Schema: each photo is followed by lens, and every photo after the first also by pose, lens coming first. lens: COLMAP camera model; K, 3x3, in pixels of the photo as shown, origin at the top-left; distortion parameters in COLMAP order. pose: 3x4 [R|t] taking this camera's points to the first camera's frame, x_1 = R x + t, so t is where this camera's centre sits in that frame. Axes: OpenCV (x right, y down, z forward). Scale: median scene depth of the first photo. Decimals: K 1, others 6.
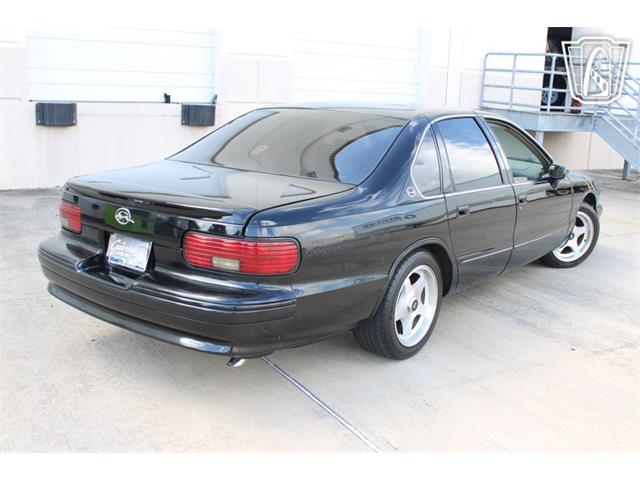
lens RADIAL K [[687.1, 0, 320.0], [0, 687.1, 240.0], [0, 0, 1]] dist [-0.042299, -0.000627]
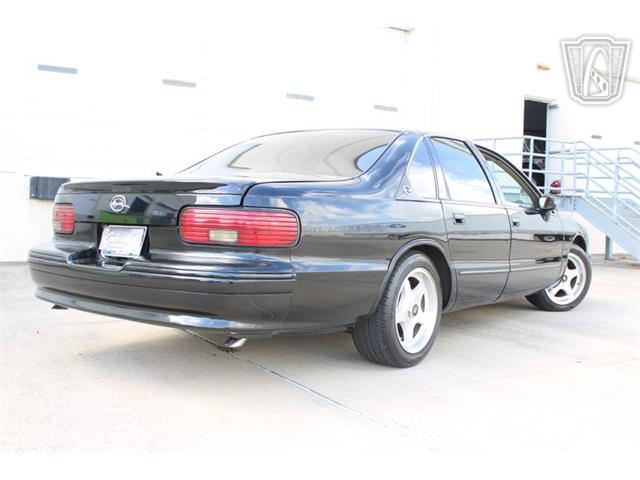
lens RADIAL K [[676.6, 0, 320.0], [0, 676.6, 240.0], [0, 0, 1]] dist [-0.046760, 0.008980]
pose [[0.999707, -0.010515, 0.021824, -0.015007], [0.014110, 0.985041, -0.171741, 0.145774], [-0.019692, 0.171999, 0.984900, 0.039240]]
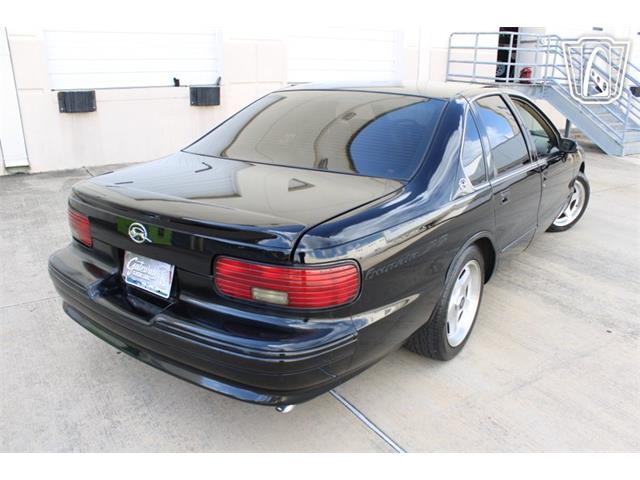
lens RADIAL K [[532.5, 0, 320.0], [0, 532.5, 240.0], [0, 0, 1]] dist [-0.133960, 0.115037]
pose [[0.998476, -0.043932, 0.033402, -0.068285], [0.040362, 0.994074, 0.100931, -0.063851], [-0.037638, -0.099429, 0.994333, 0.275912]]
